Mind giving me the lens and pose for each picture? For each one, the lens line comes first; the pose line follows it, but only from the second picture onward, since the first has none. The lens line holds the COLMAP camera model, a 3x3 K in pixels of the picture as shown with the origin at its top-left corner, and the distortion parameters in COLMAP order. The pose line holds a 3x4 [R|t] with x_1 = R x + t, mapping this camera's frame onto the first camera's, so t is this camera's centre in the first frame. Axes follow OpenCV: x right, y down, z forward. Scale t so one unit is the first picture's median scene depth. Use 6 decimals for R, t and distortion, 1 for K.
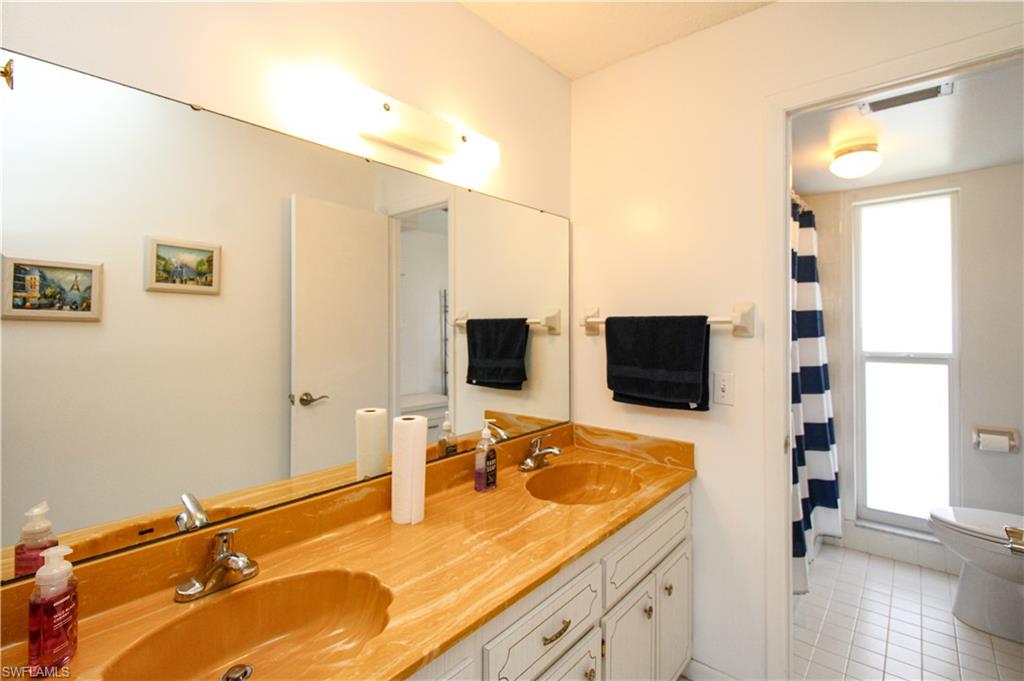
lens RADIAL K [[470.7, 0, 519.1], [0, 470.7, 325.9], [0, 0, 1]] dist [0.028832, -0.013132]
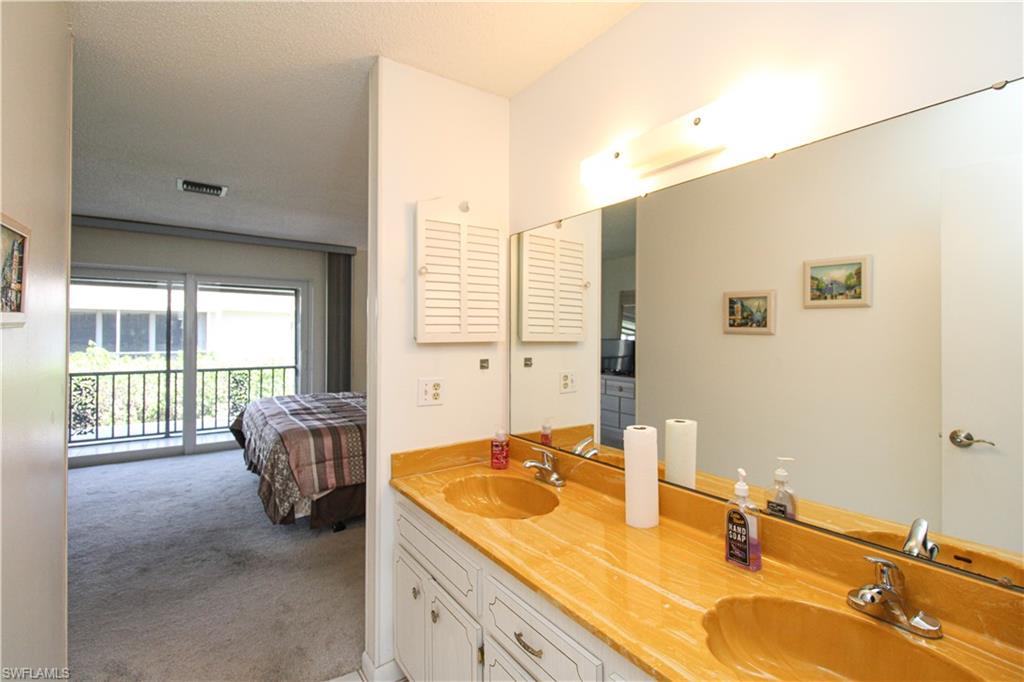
lens RADIAL K [[471.3, 0, 514.5], [0, 471.3, 329.8], [0, 0, 1]] dist [0.004867, -0.013368]
pose [[-0.259821, -0.010360, -0.965601, 0.616962], [-0.000280, 0.999943, -0.010653, -0.009791], [0.965657, -0.002498, -0.259809, 0.714851]]
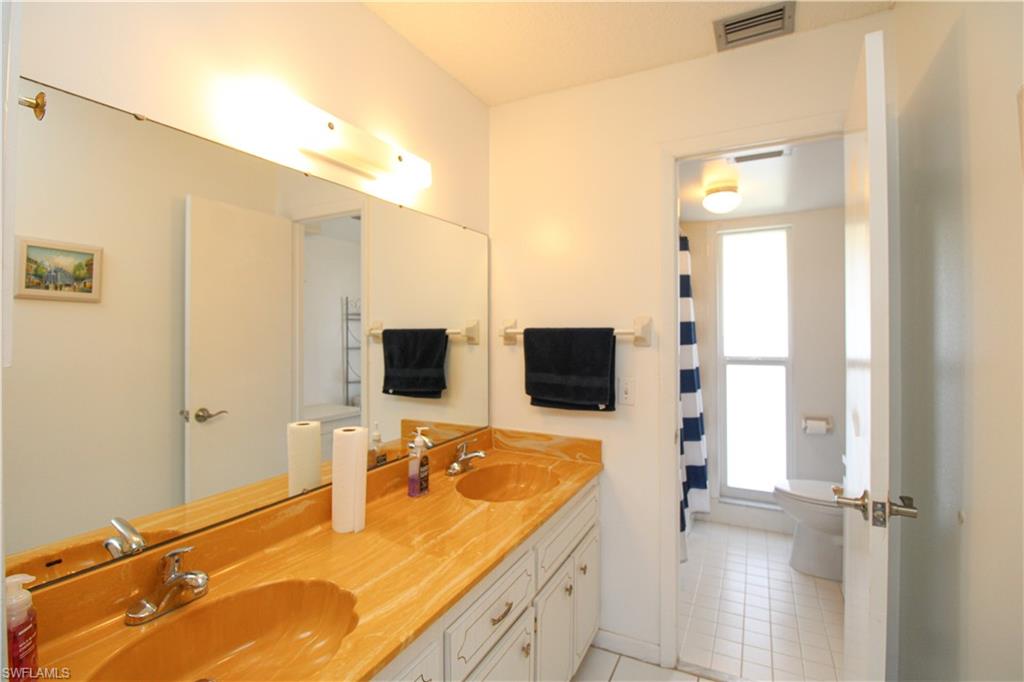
lens RADIAL K [[471.3, 0, 514.5], [0, 471.3, 329.8], [0, 0, 1]] dist [0.004867, -0.013368]
pose [[0.975187, -0.000295, 0.221381, -0.079792], [0.001273, 0.999990, -0.004276, -0.011133], [-0.221378, 0.004452, 0.975178, -0.053735]]
